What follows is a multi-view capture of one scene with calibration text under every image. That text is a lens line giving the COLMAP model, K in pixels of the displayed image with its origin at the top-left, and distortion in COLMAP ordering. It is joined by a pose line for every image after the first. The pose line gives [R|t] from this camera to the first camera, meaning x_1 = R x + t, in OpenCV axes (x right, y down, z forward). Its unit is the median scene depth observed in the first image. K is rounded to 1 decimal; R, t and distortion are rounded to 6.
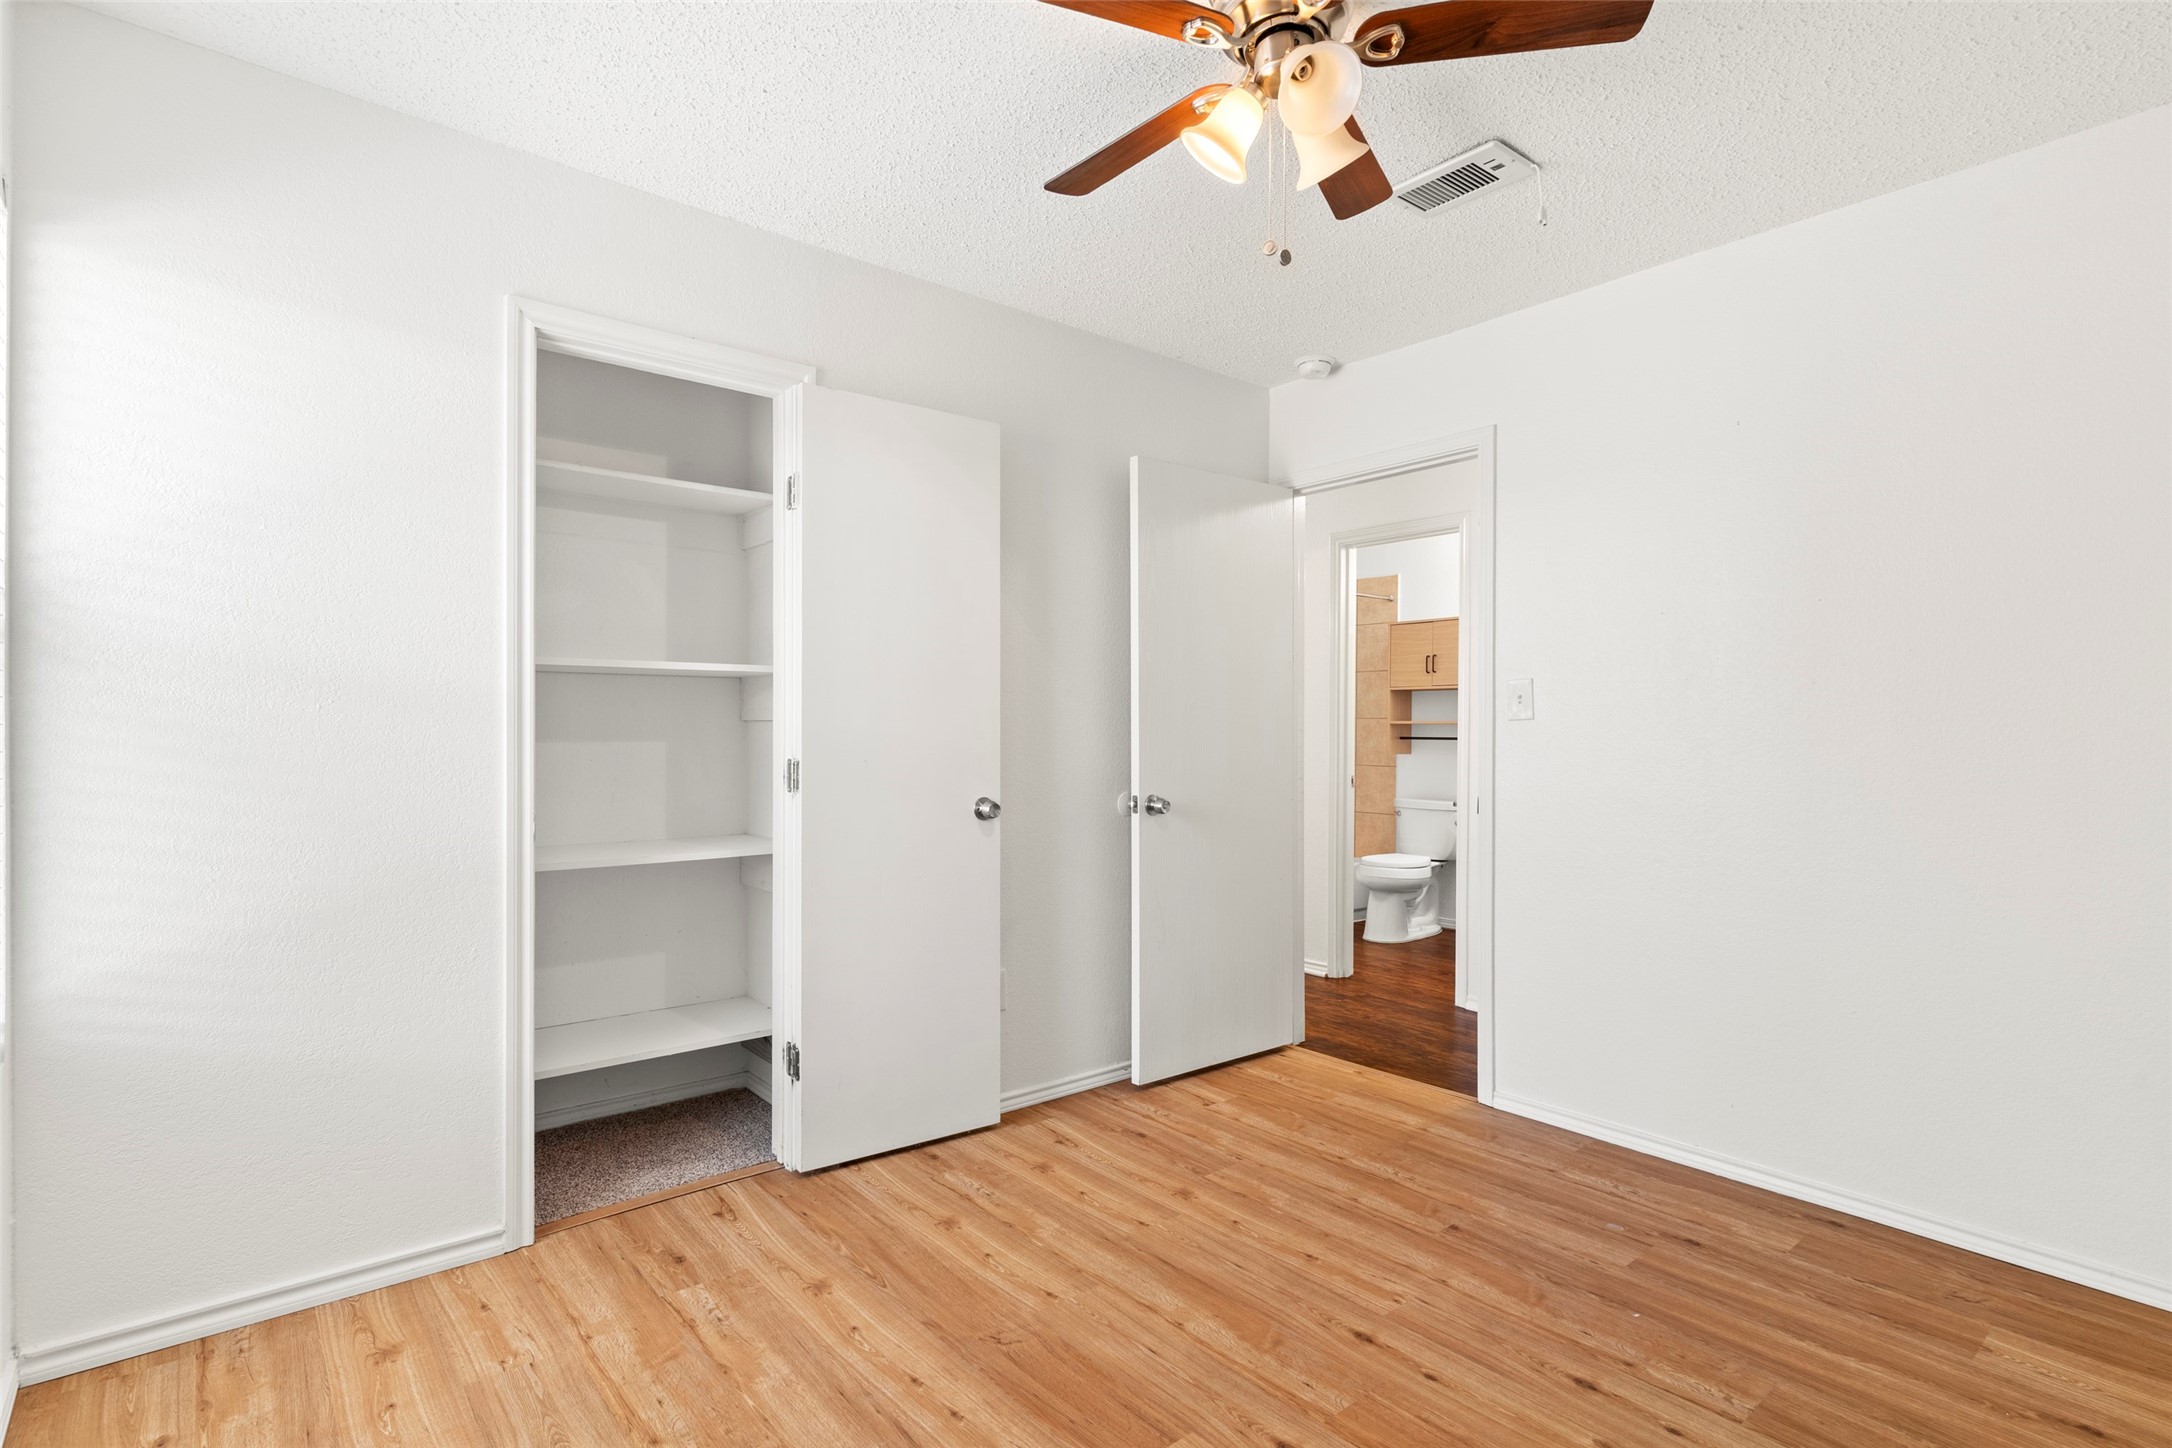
lens RADIAL K [[1047.0, 0, 1084.2], [0, 1047.0, 730.3], [0, 0, 1]] dist [0.000809, 0.002550]
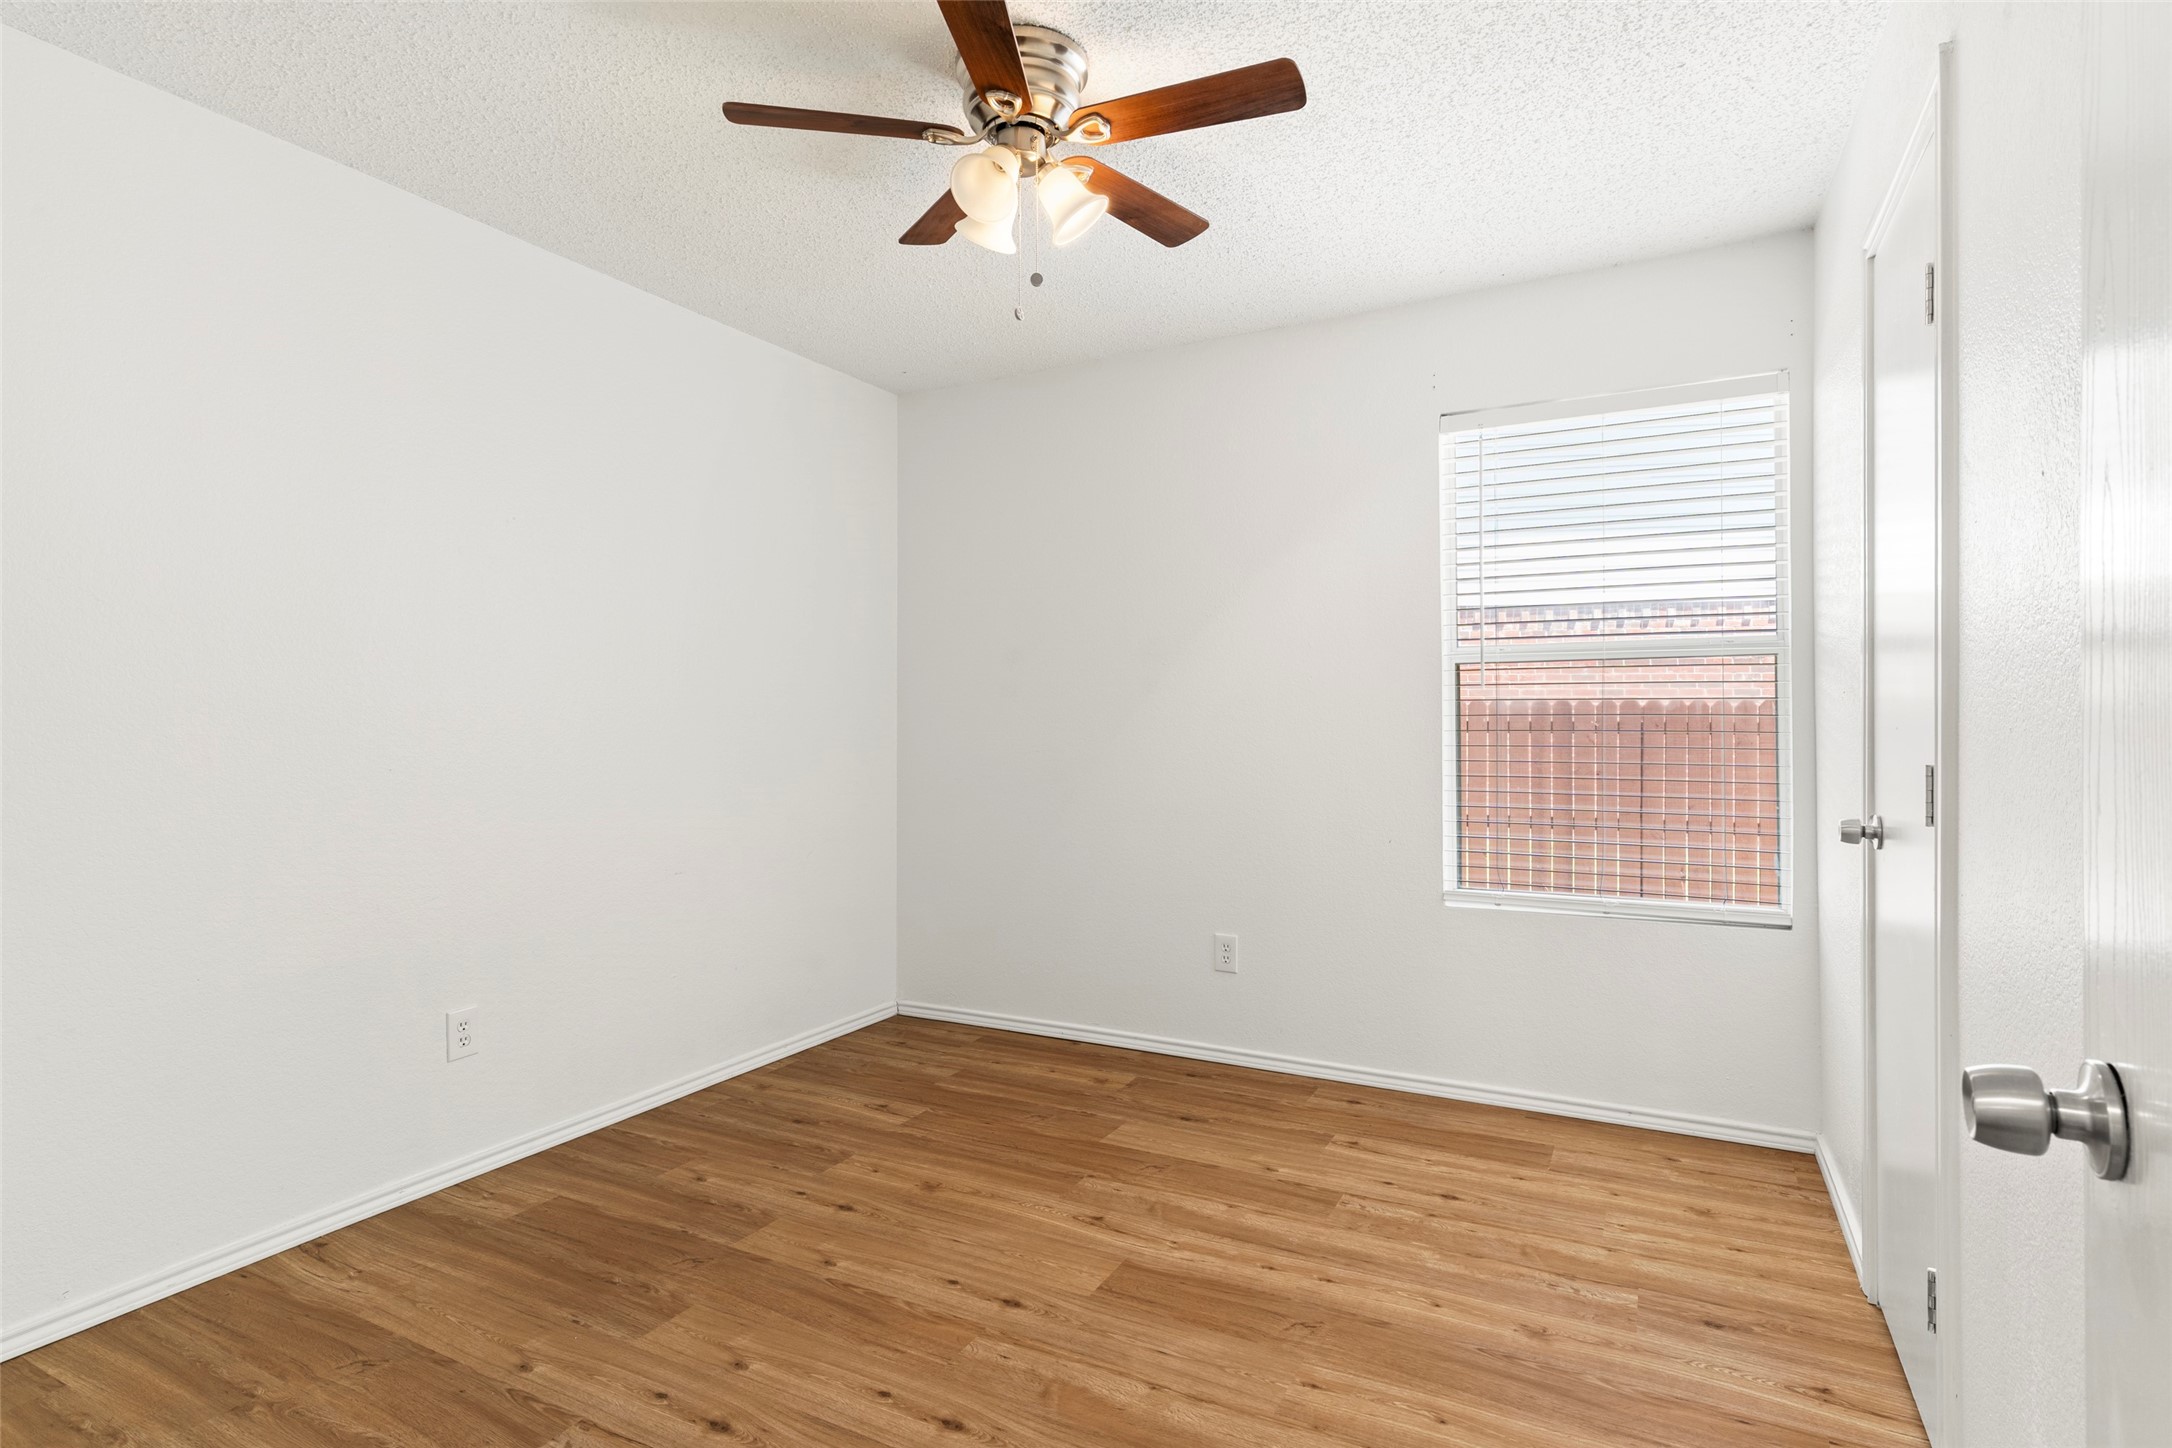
lens RADIAL K [[1077.5, 0, 1091.6], [0, 1077.5, 715.8], [0, 0, 1]] dist [0.000148, 0.000189]
pose [[-0.923352, -0.003511, -0.383939, 0.496790], [-0.000682, 0.999972, -0.007503, 0.003695], [0.383955, -0.006666, -0.923328, 1.841595]]
